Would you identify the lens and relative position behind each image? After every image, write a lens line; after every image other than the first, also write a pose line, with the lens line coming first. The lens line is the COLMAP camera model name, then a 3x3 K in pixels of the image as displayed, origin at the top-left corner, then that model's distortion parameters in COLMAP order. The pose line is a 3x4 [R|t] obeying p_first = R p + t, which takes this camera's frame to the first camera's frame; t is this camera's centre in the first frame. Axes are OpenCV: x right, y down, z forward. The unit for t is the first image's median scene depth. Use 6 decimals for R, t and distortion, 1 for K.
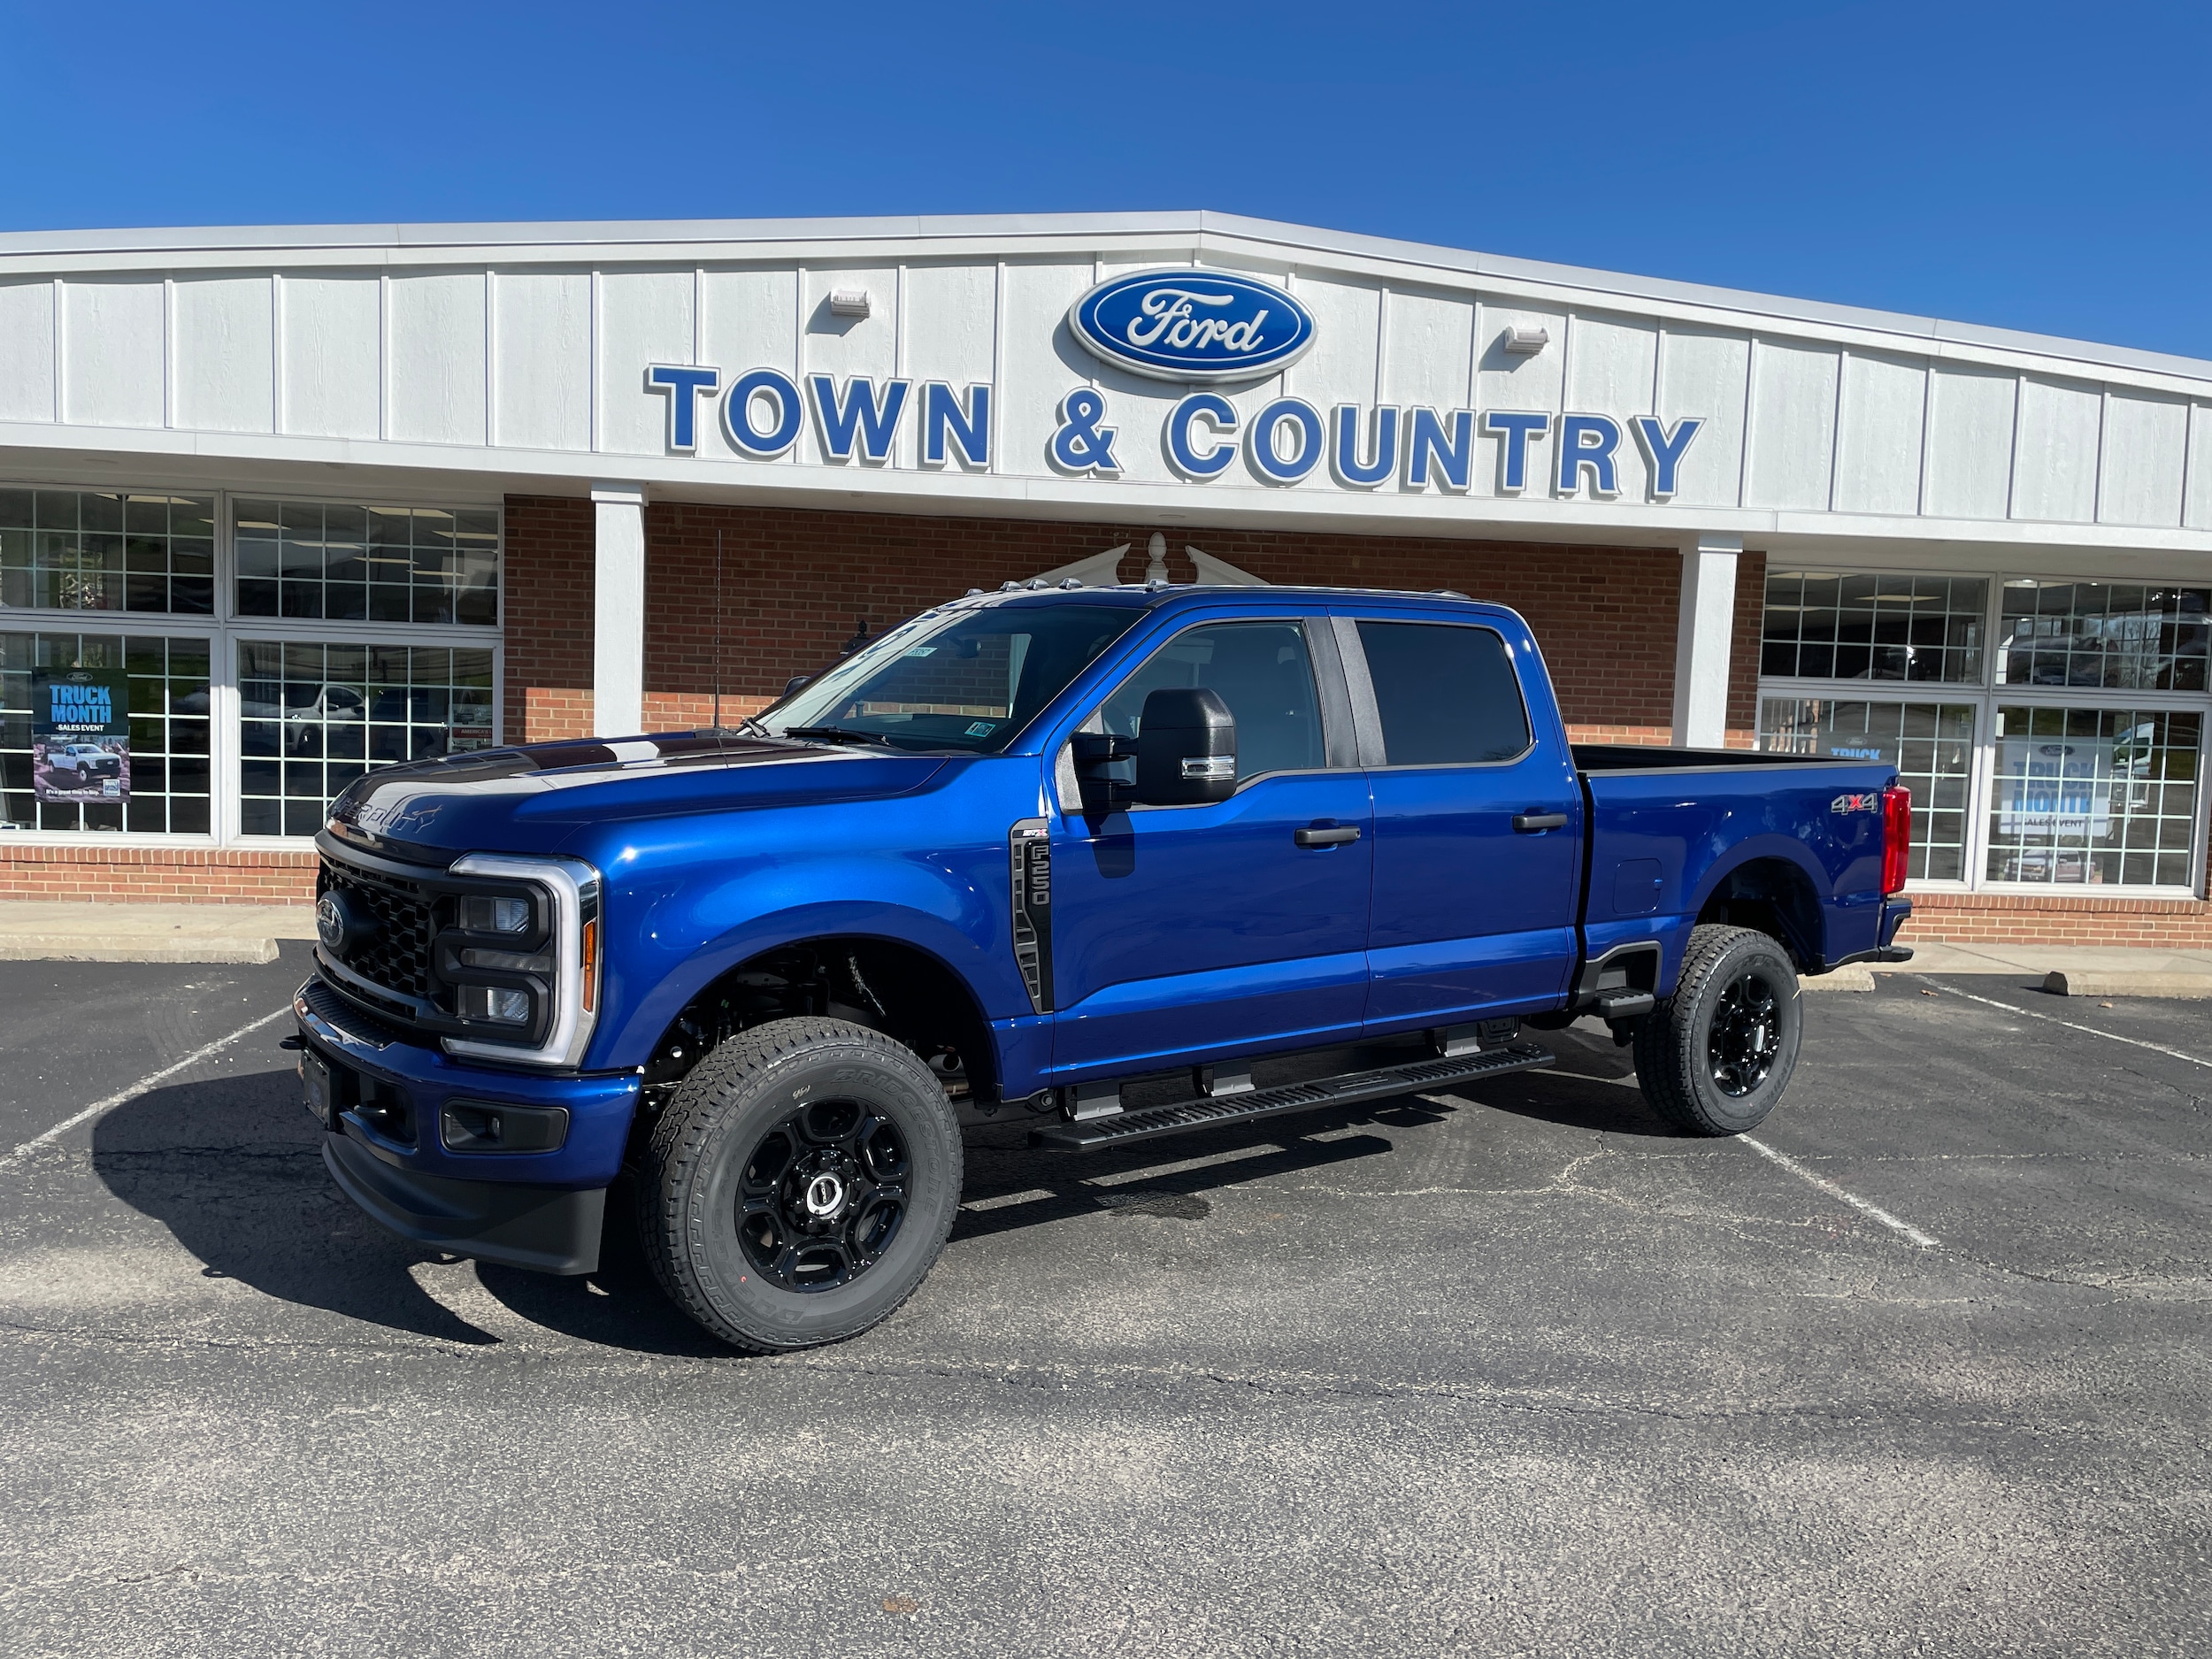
lens RADIAL K [[1658.6, 0, 1094.8], [0, 1658.6, 810.1], [0, 0, 1]] dist [0.118483, -0.171028]
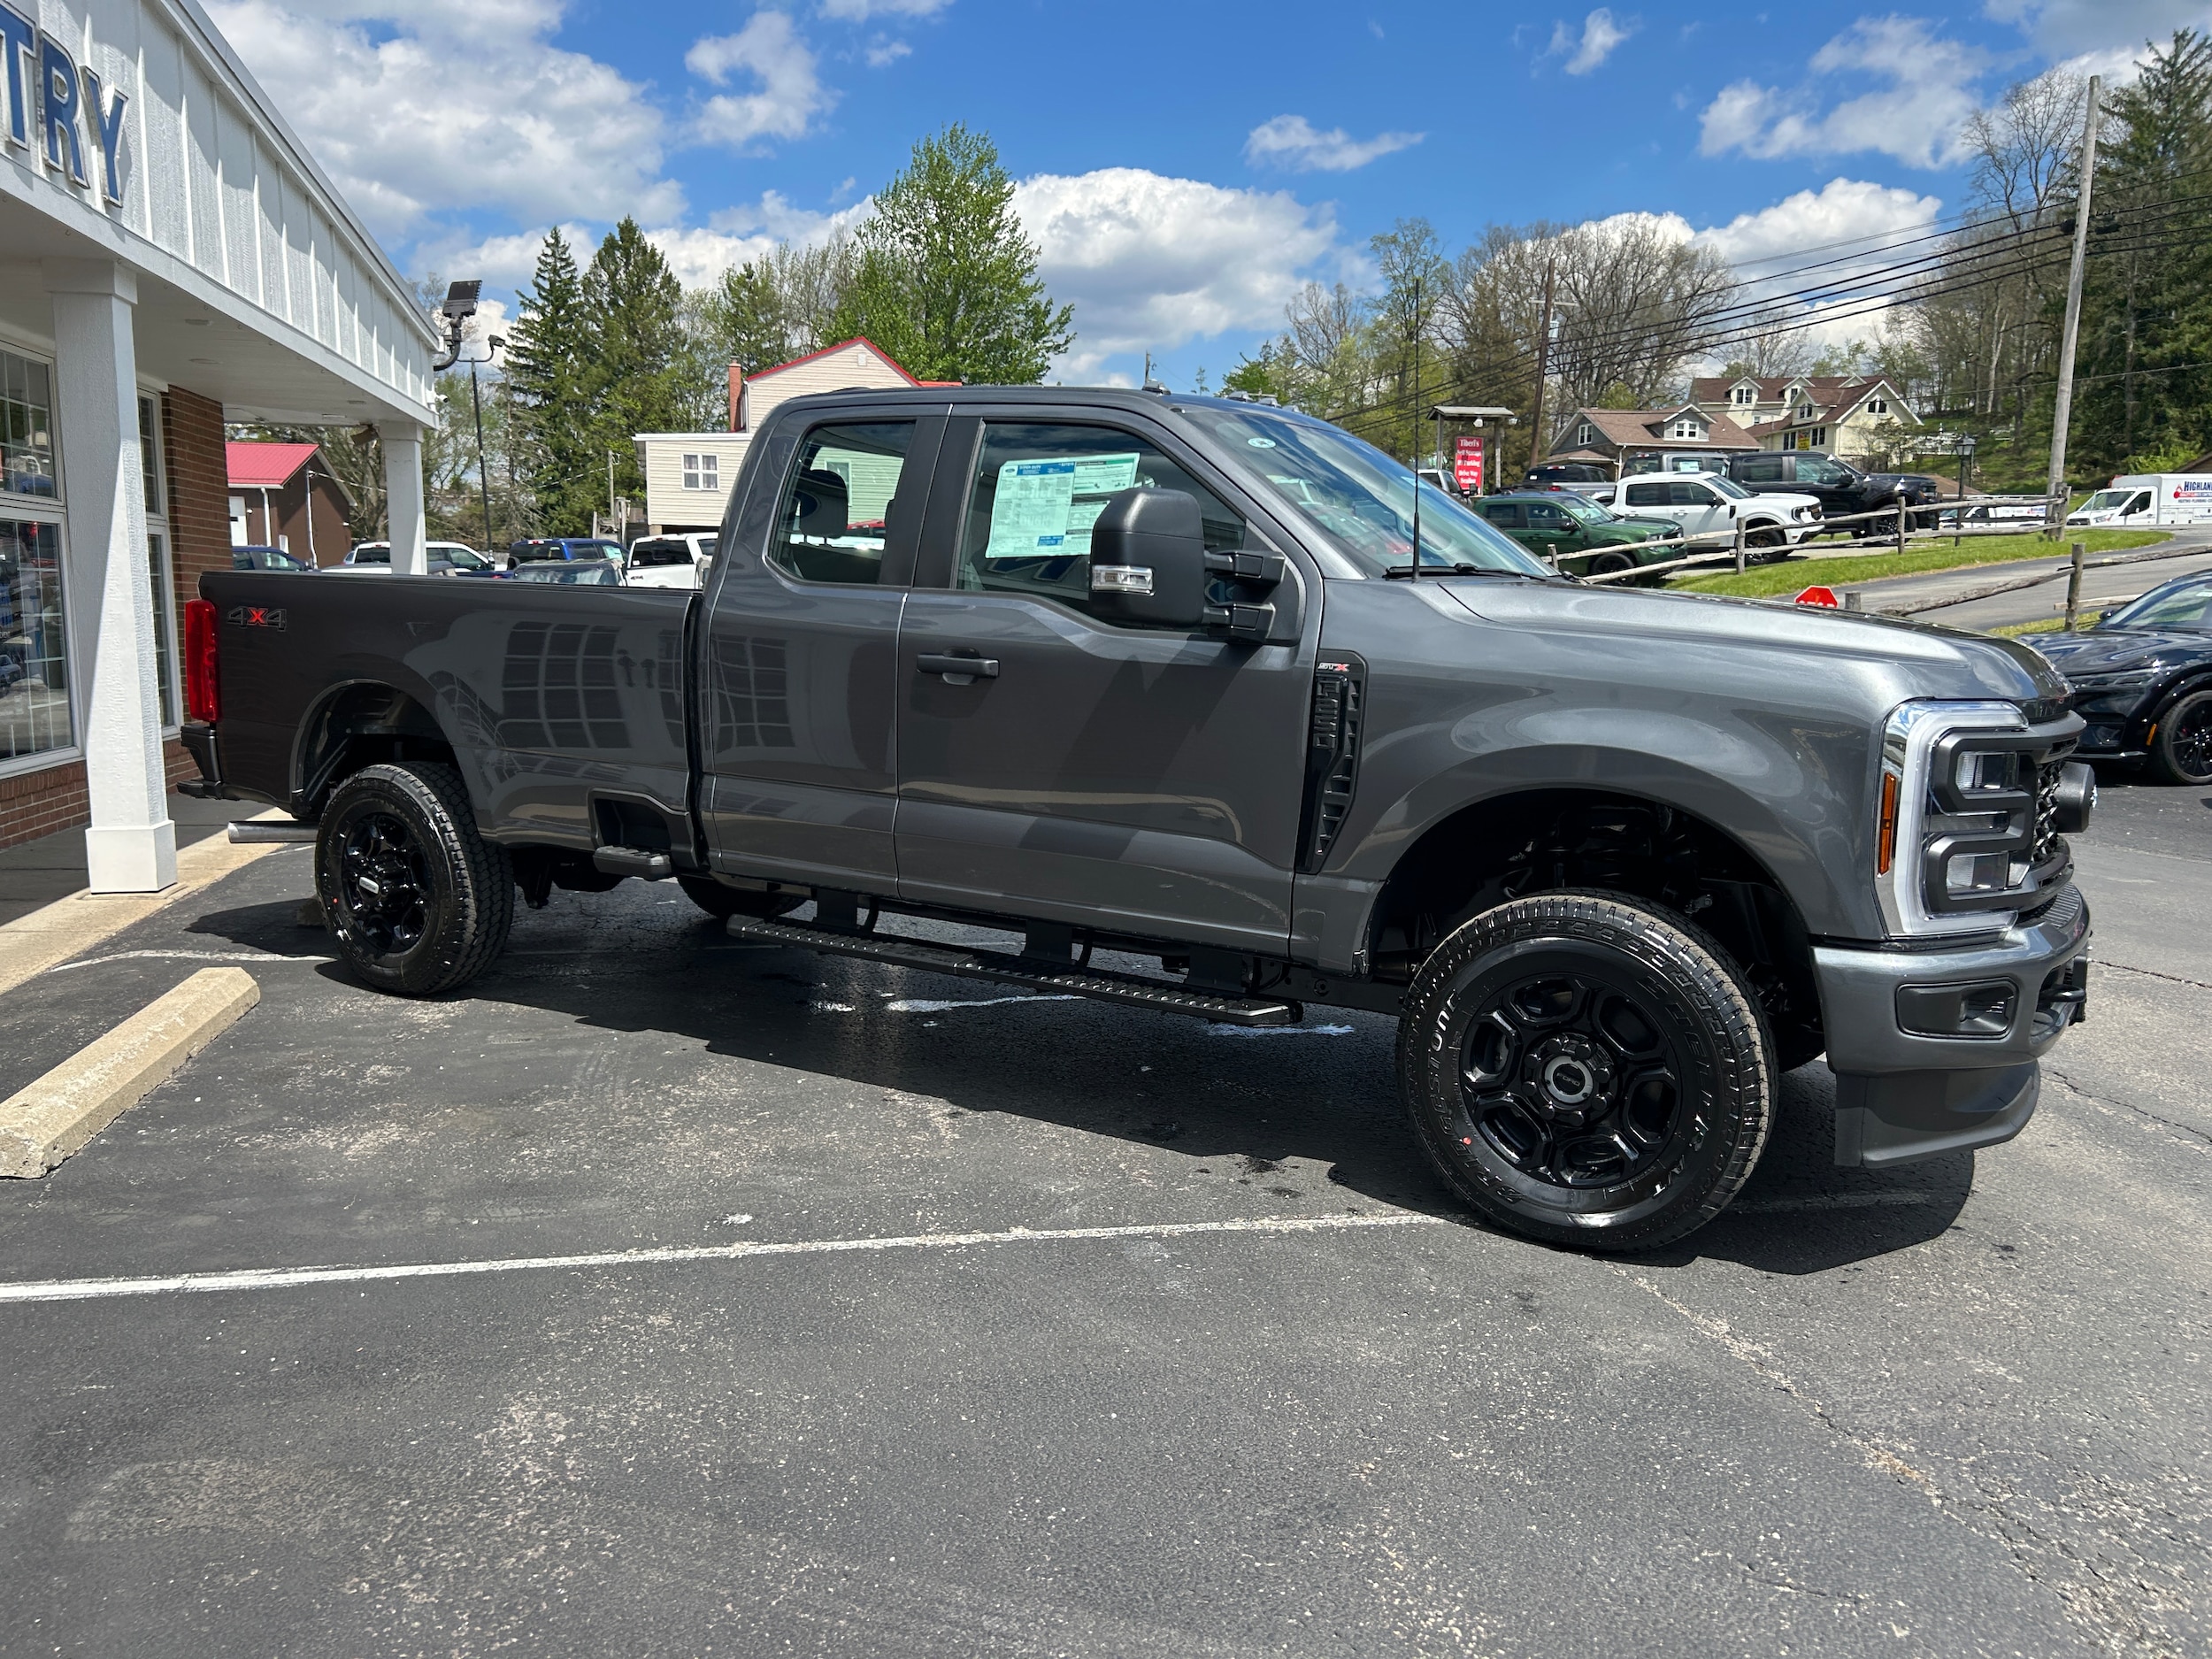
lens RADIAL K [[1664.9, 0, 1095.8], [0, 1664.9, 844.7], [0, 0, 1]] dist [0.045492, -0.056560]
pose [[-0.102904, -0.175207, 0.979139, -0.409154], [0.050128, 0.982200, 0.181023, -0.039892], [-0.993427, 0.067711, -0.092290, 0.713191]]
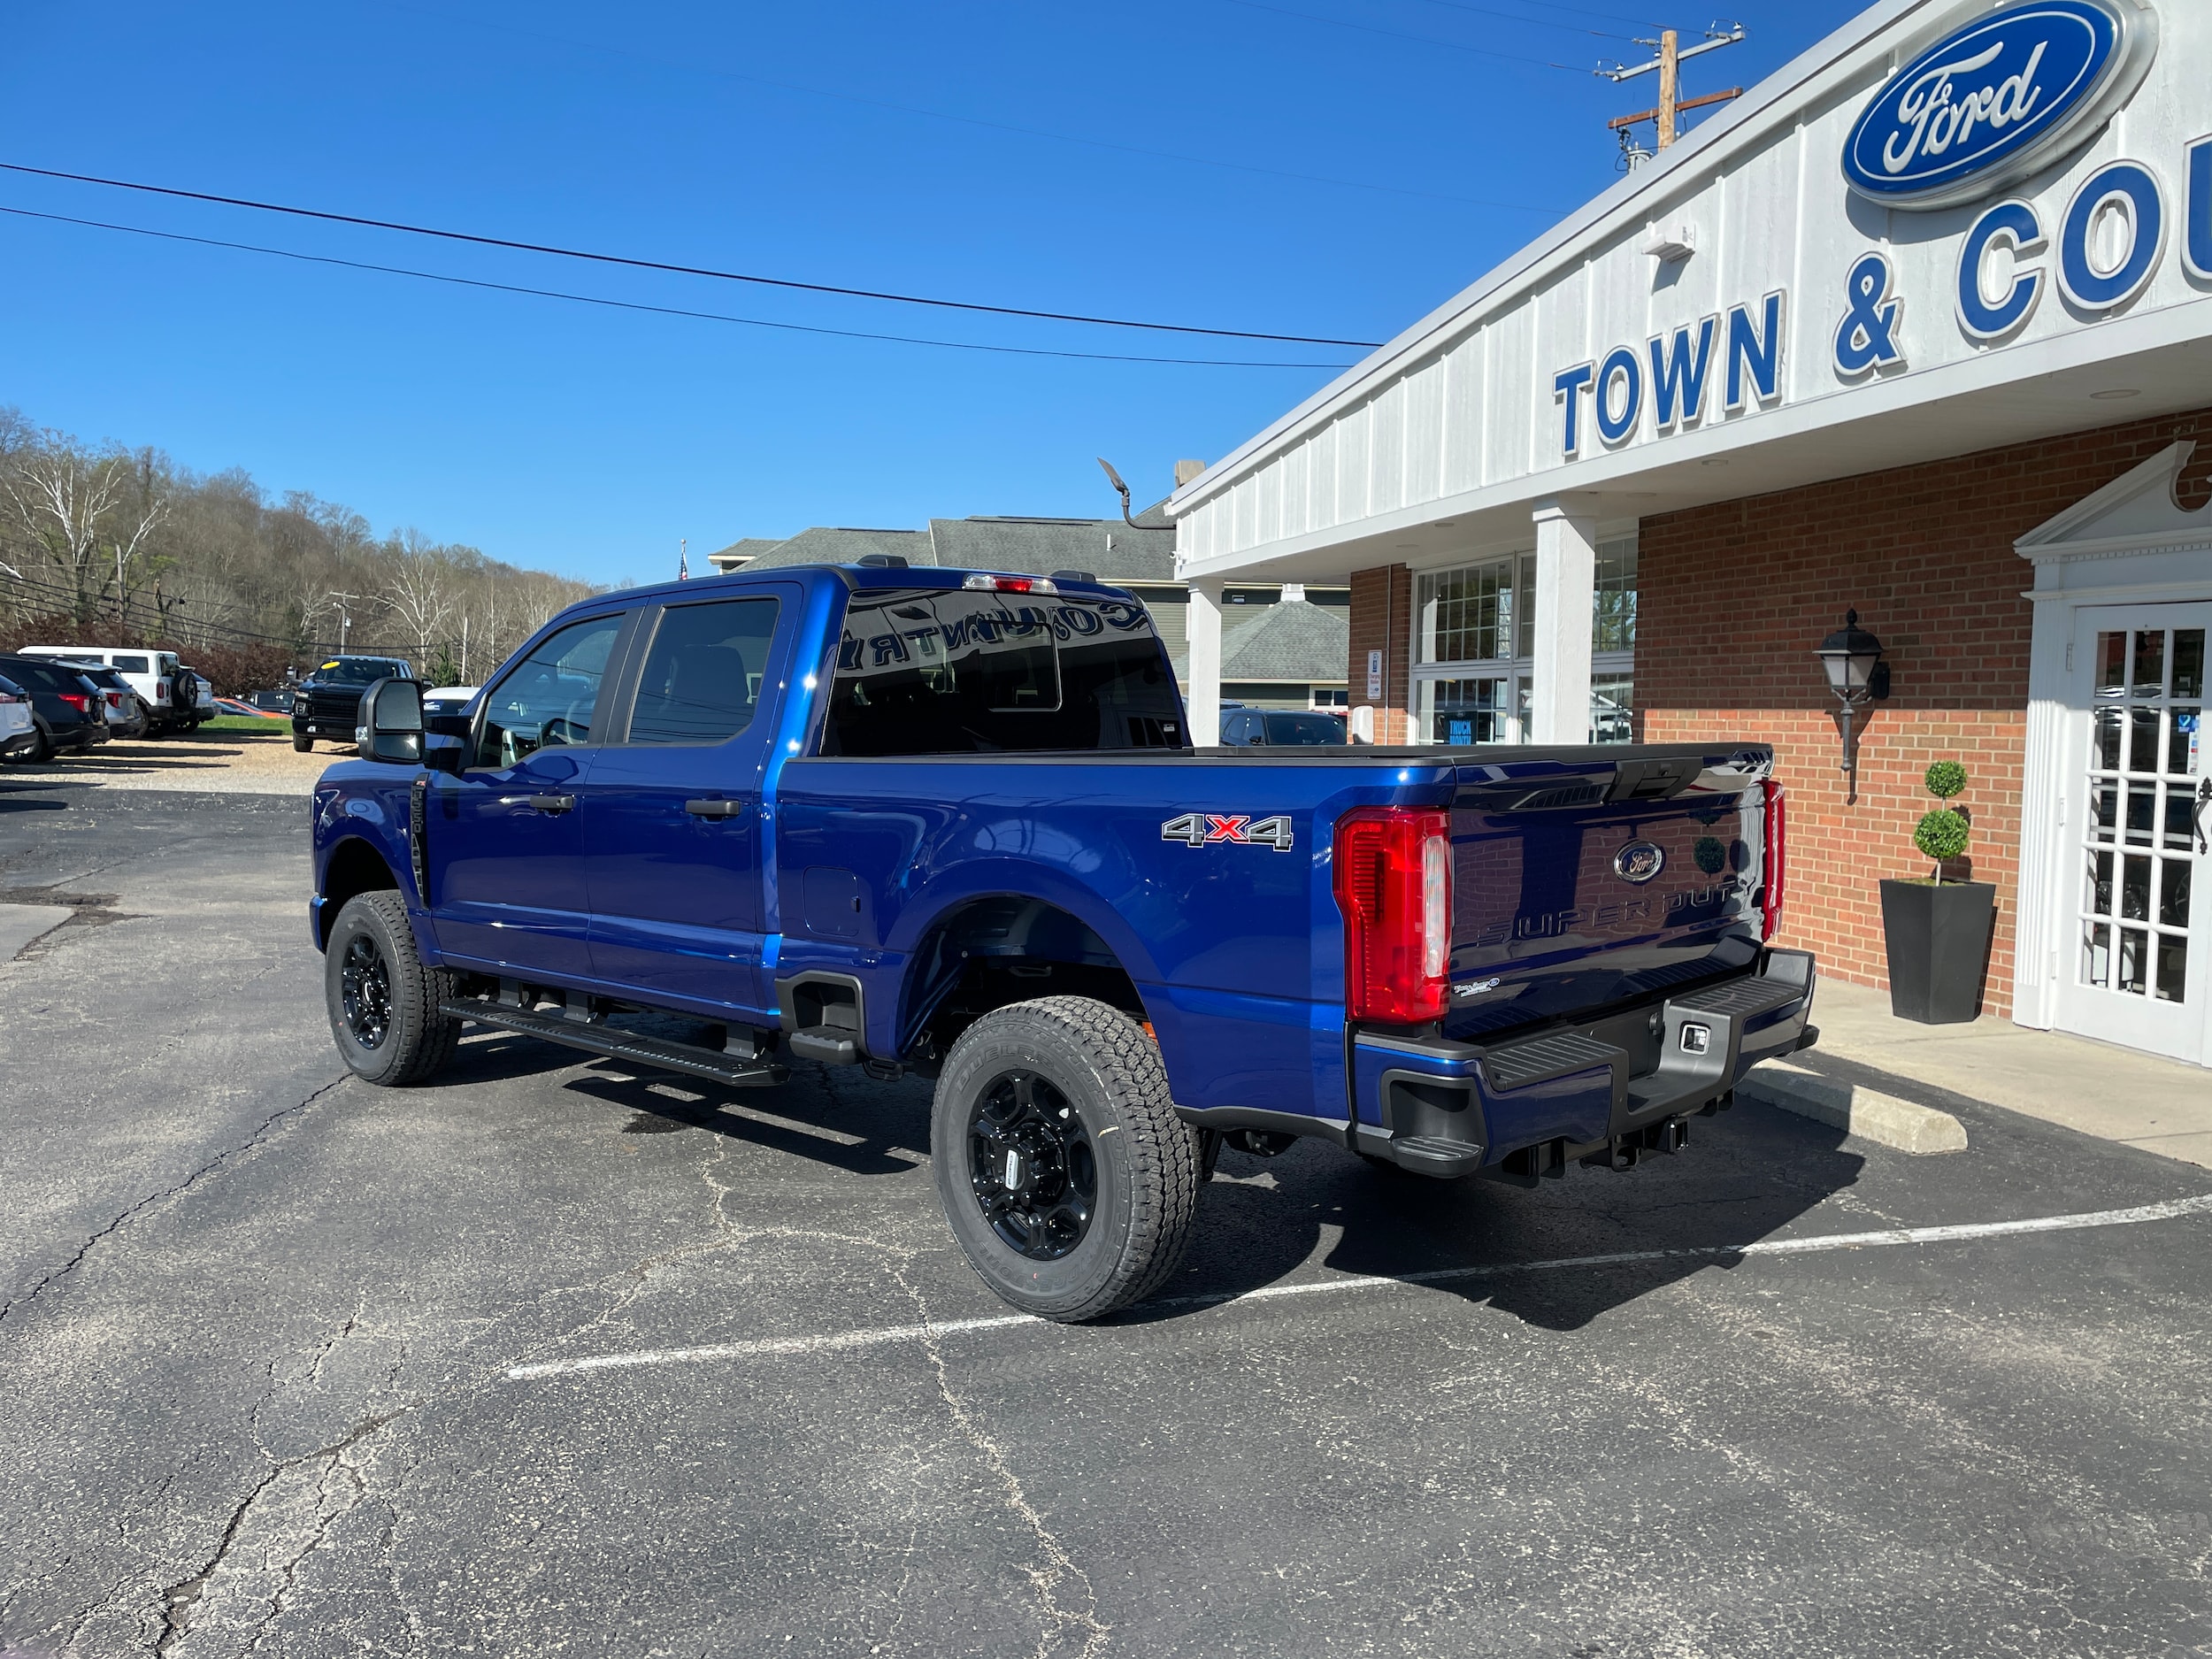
lens RADIAL K [[1655.7, 0, 1115.6], [0, 1655.7, 839.1], [0, 0, 1]] dist [0.095825, -0.121682]
pose [[0.170463, 0.044504, -0.984359, 0.645310], [-0.062447, 0.997459, 0.034282, -0.011333], [0.983383, 0.055627, 0.172809, 0.573580]]
